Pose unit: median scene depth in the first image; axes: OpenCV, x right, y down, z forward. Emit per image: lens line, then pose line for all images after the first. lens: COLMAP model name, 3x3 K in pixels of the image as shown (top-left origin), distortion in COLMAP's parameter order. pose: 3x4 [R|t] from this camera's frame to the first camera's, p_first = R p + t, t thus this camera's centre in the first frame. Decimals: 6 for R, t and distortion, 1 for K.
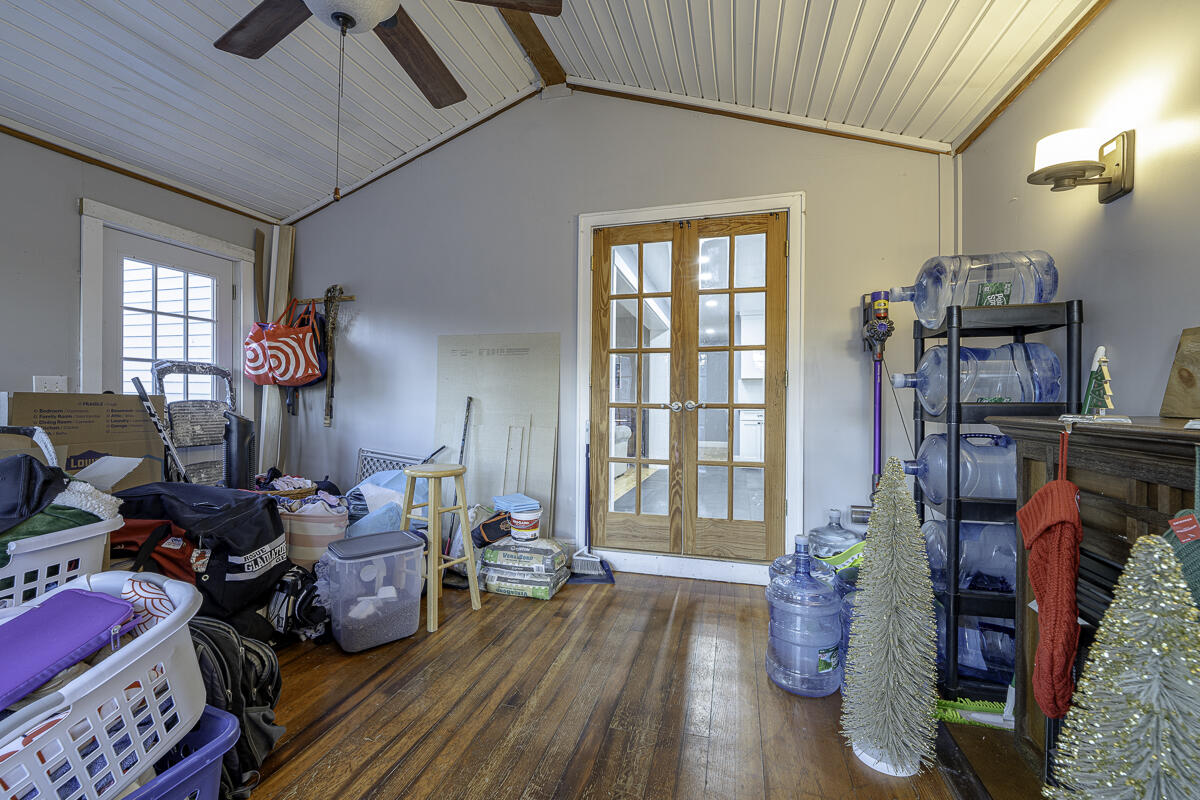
lens RADIAL K [[487.6, 0, 599.8], [0, 487.6, 398.9], [0, 0, 1]] dist [-0.013610, 0.000913]
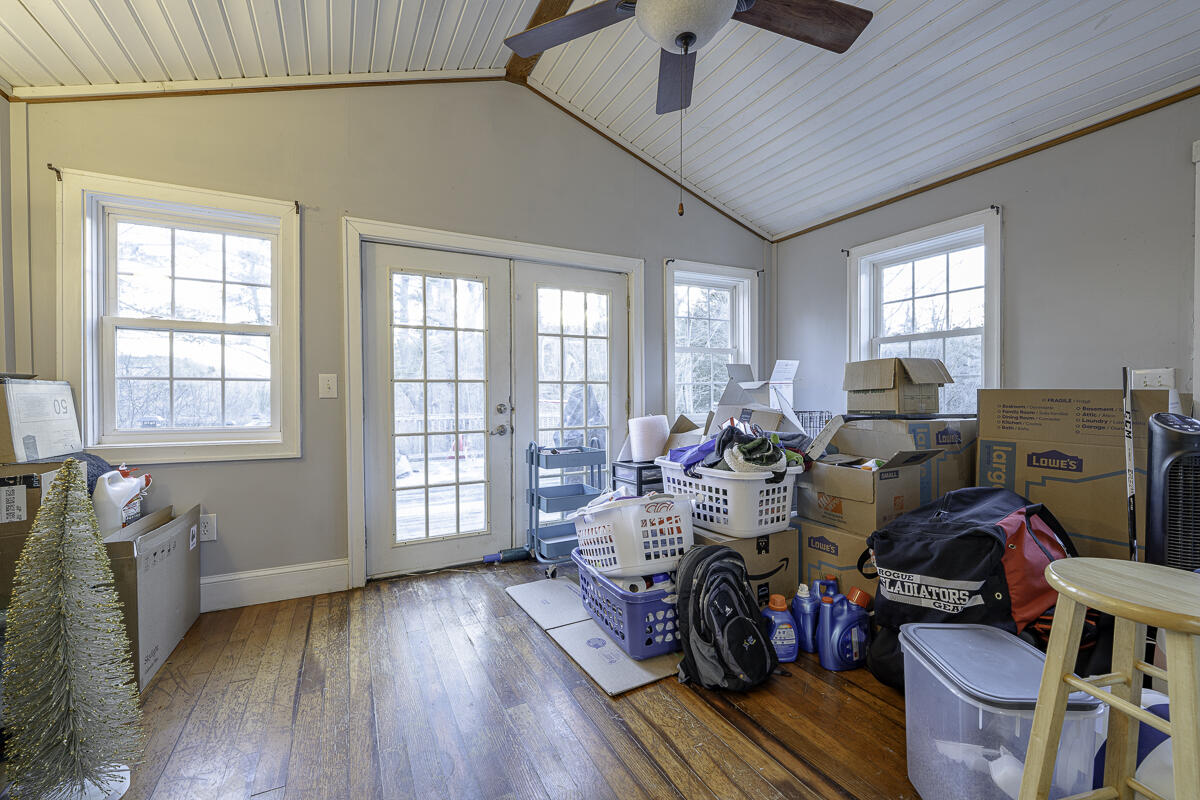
lens RADIAL K [[487.6, 0, 597.6], [0, 487.6, 398.8], [0, 0, 1]] dist [-0.013610, 0.000913]
pose [[-0.734758, 0.005614, -0.678306, 0.307391], [0.000628, 0.999971, 0.007595, -0.000485], [0.678329, 0.005154, -0.734740, 1.474098]]
